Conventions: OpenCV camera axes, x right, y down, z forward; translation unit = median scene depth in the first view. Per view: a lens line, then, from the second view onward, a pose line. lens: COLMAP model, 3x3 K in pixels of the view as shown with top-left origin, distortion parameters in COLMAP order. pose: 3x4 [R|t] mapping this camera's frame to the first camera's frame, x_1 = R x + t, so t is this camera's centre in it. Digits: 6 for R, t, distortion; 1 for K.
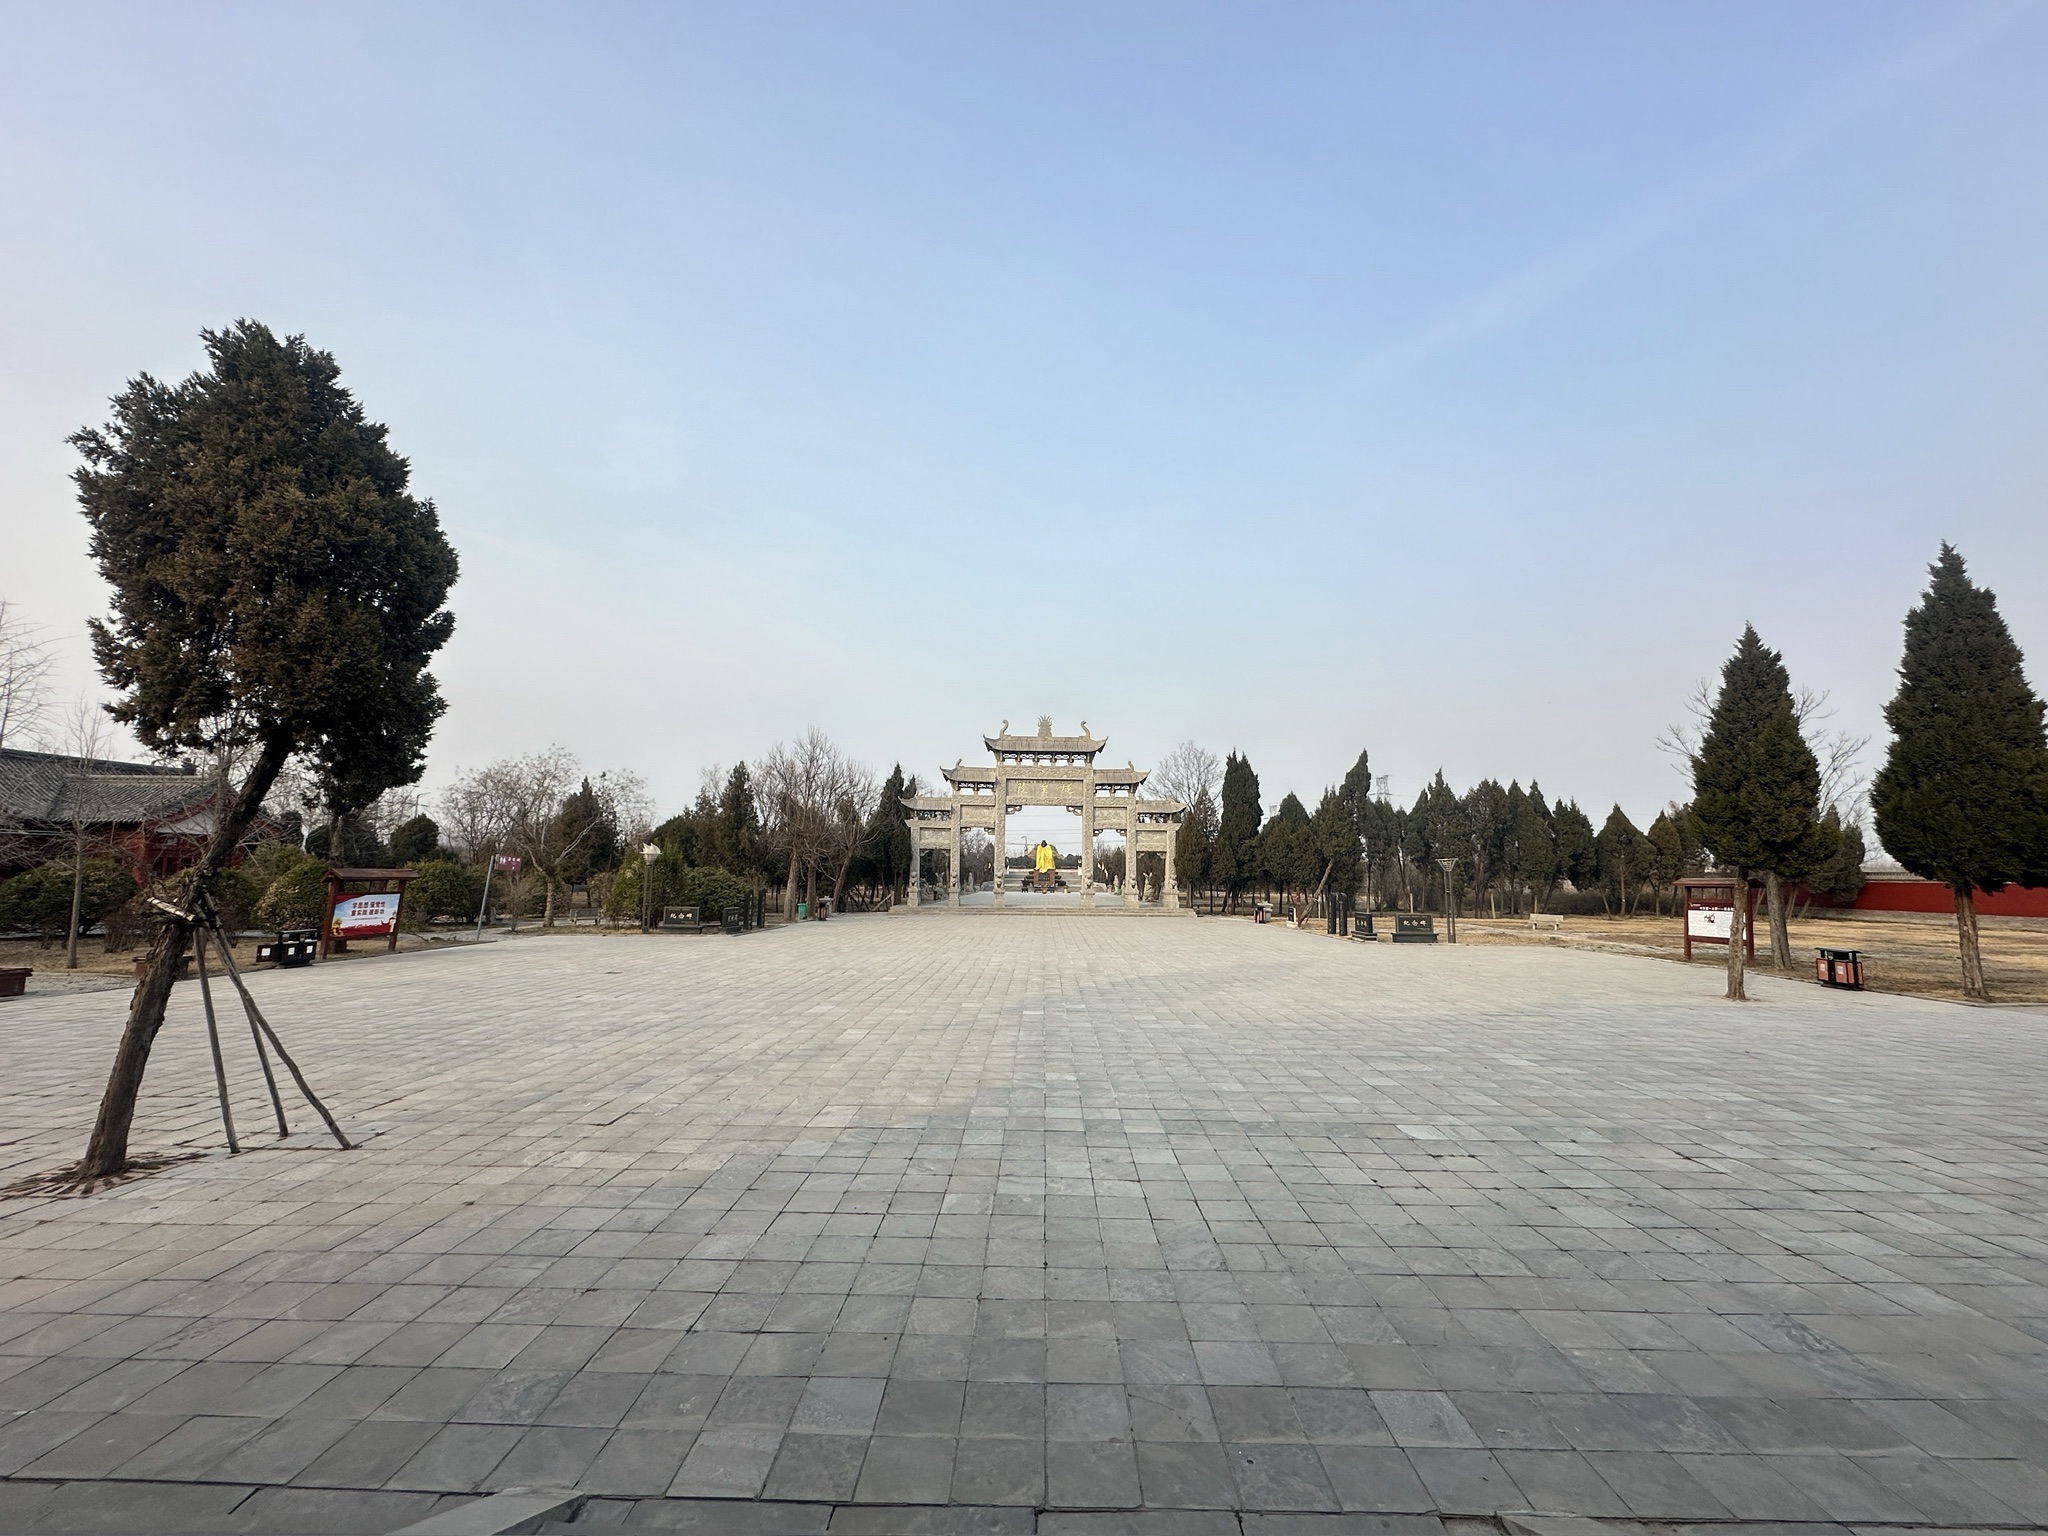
lens RADIAL K [[823.3, 0, 1024.0], [0, 823.3, 768.0], [0, 0, 1]] dist [-0.000464, -0.000039]
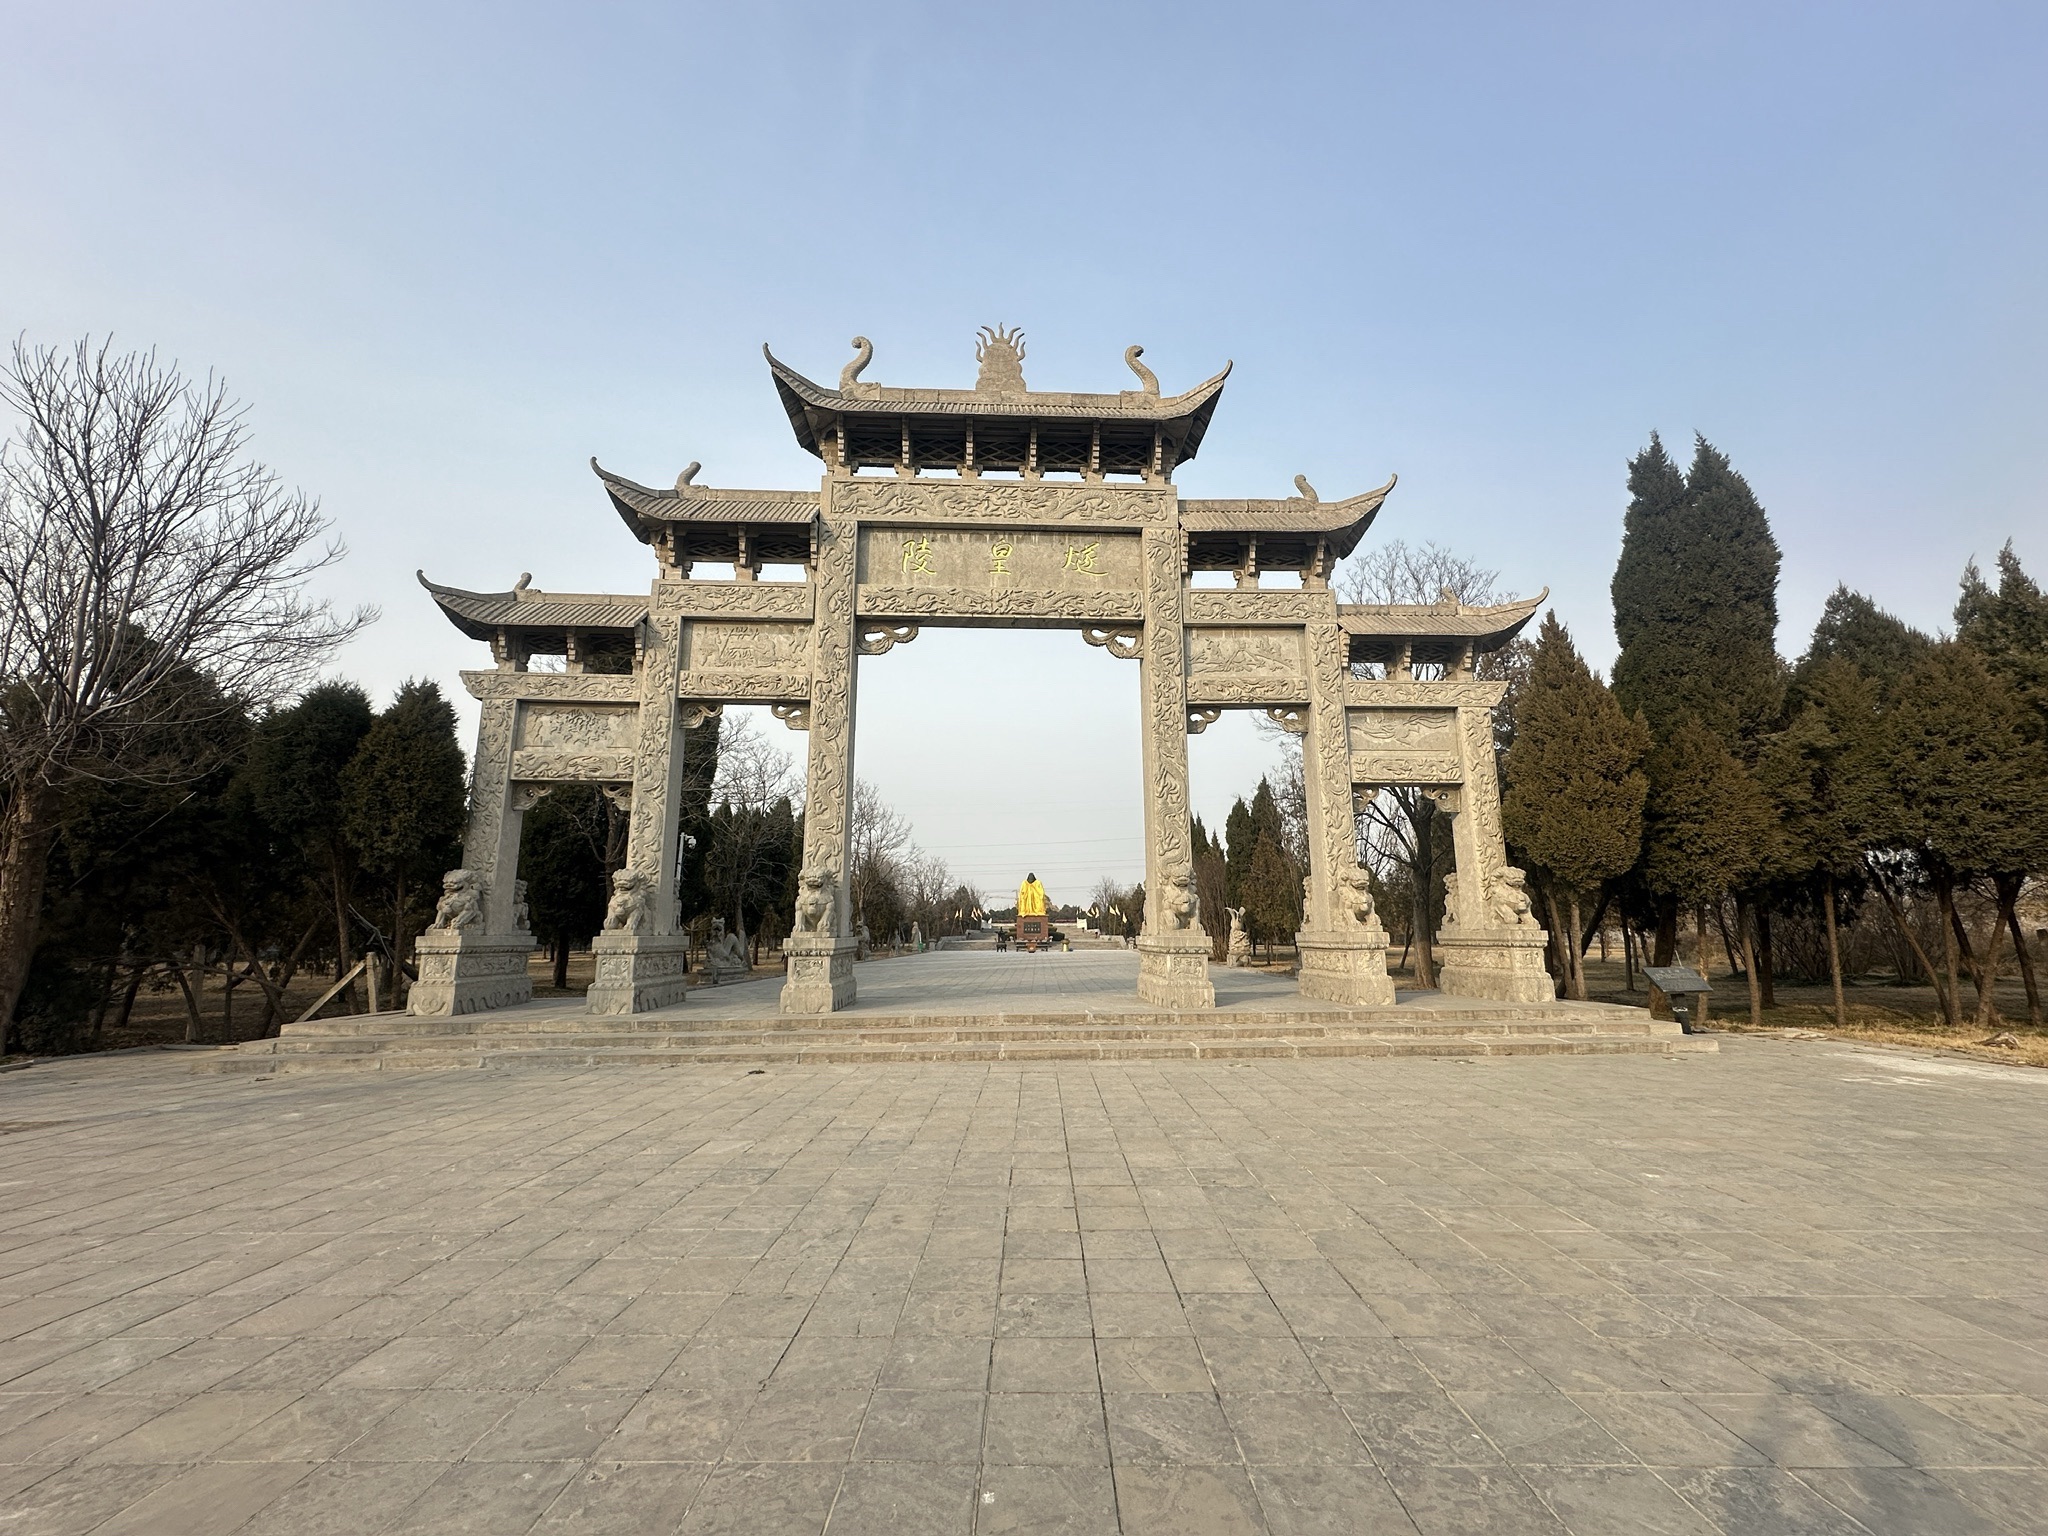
lens RADIAL K [[823.3, 0, 1024.0], [0, 823.3, 768.0], [0, 0, 1]] dist [-0.000464, -0.000039]
pose [[0.999816, -0.015516, 0.011250, 0.028107], [0.016267, 0.997414, -0.070012, 0.112165], [-0.010134, 0.070182, 0.997483, 0.729821]]
